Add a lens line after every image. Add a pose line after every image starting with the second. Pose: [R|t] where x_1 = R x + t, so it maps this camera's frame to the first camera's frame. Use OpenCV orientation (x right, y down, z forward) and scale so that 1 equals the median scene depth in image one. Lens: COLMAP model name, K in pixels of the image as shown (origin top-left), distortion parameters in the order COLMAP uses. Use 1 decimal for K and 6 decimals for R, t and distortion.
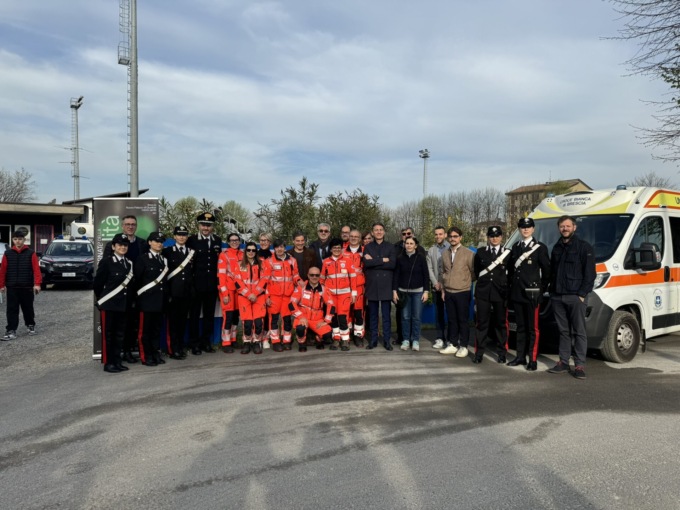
lens RADIAL K [[481.3, 0, 345.6], [0, 481.3, 255.9], [0, 0, 1]] dist [0.055475, -0.046384]
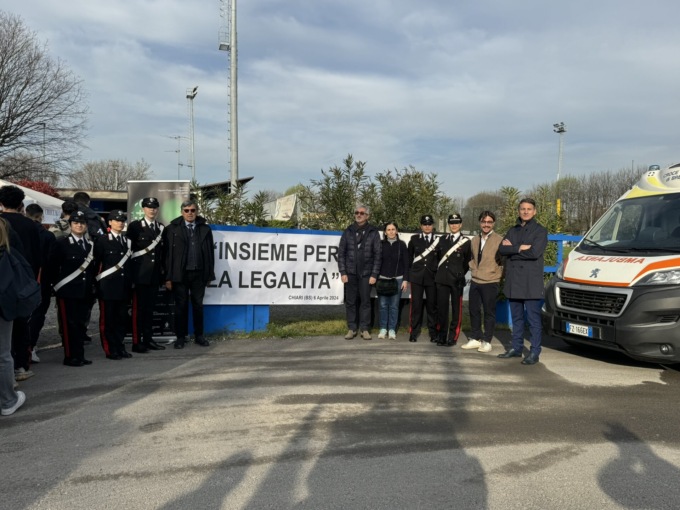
lens RADIAL K [[515.2, 0, 344.5], [0, 515.2, 255.2], [0, 0, 1]] dist [0.114098, -0.171492]
pose [[0.972445, 0.015280, -0.232631, 0.164022], [-0.011069, 0.999751, 0.019395, 0.008644], [0.232869, -0.016285, 0.972372, 0.060201]]
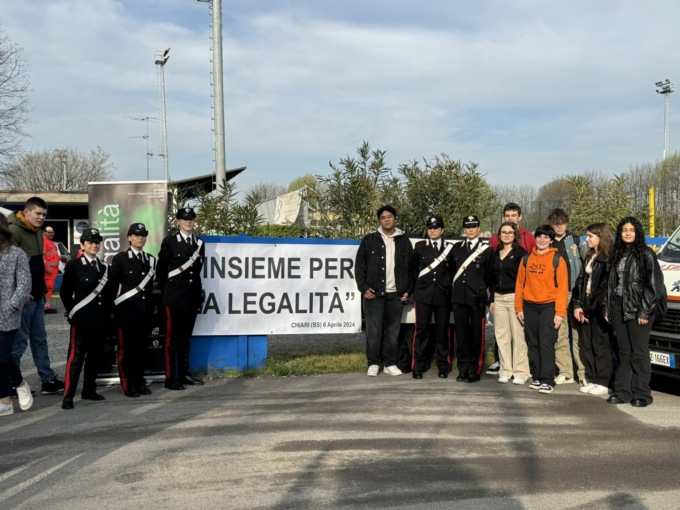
lens RADIAL K [[705.2, 0, 342.3], [0, 705.2, 253.6], [0, 0, 1]] dist [0.161698, -0.353619]
pose [[0.962012, -0.012266, -0.272732, 0.203400], [0.011981, 0.999925, -0.002712, 0.005607], [0.272744, -0.000659, 0.962086, -0.022445]]
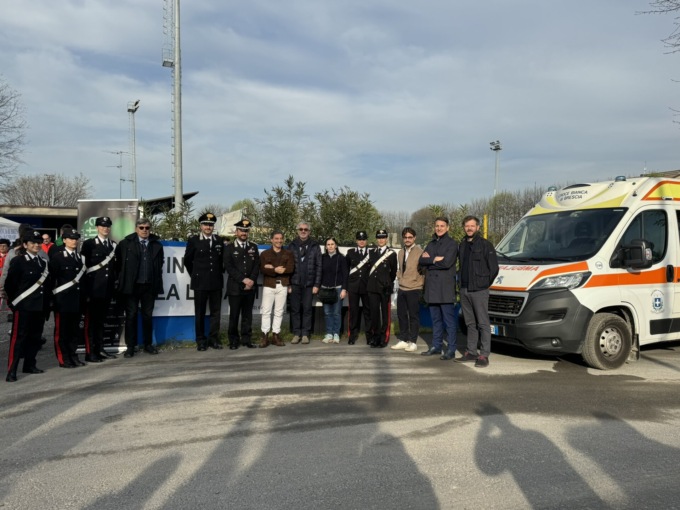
lens RADIAL K [[515.2, 0, 344.5], [0, 515.2, 255.2], [0, 0, 1]] dist [0.114098, -0.171492]
pose [[0.990828, -0.002456, -0.135106, 0.205141], [0.001362, 0.999966, -0.008189, 0.010846], [0.135121, 0.007930, 0.990797, -0.044459]]
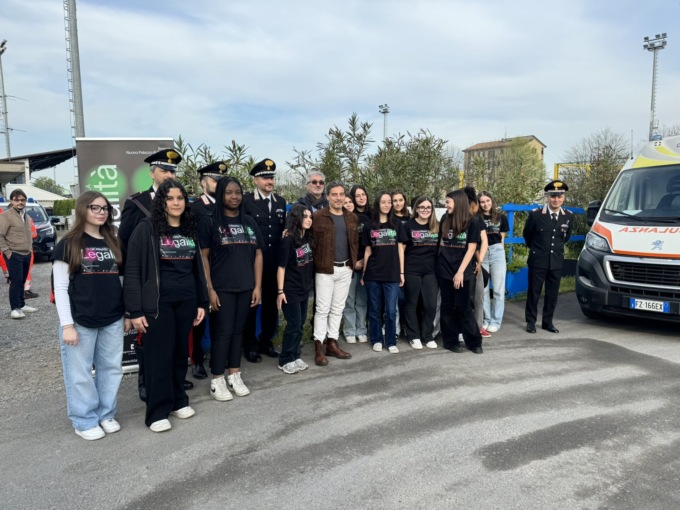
lens RADIAL K [[481.3, 0, 345.6], [0, 481.3, 255.9], [0, 0, 1]] dist [0.055475, -0.046384]
pose [[0.995014, -0.027005, 0.096010, -0.217924], [0.018939, 0.996289, 0.083959, -0.007328], [-0.097921, -0.081722, 0.991833, 0.289018]]
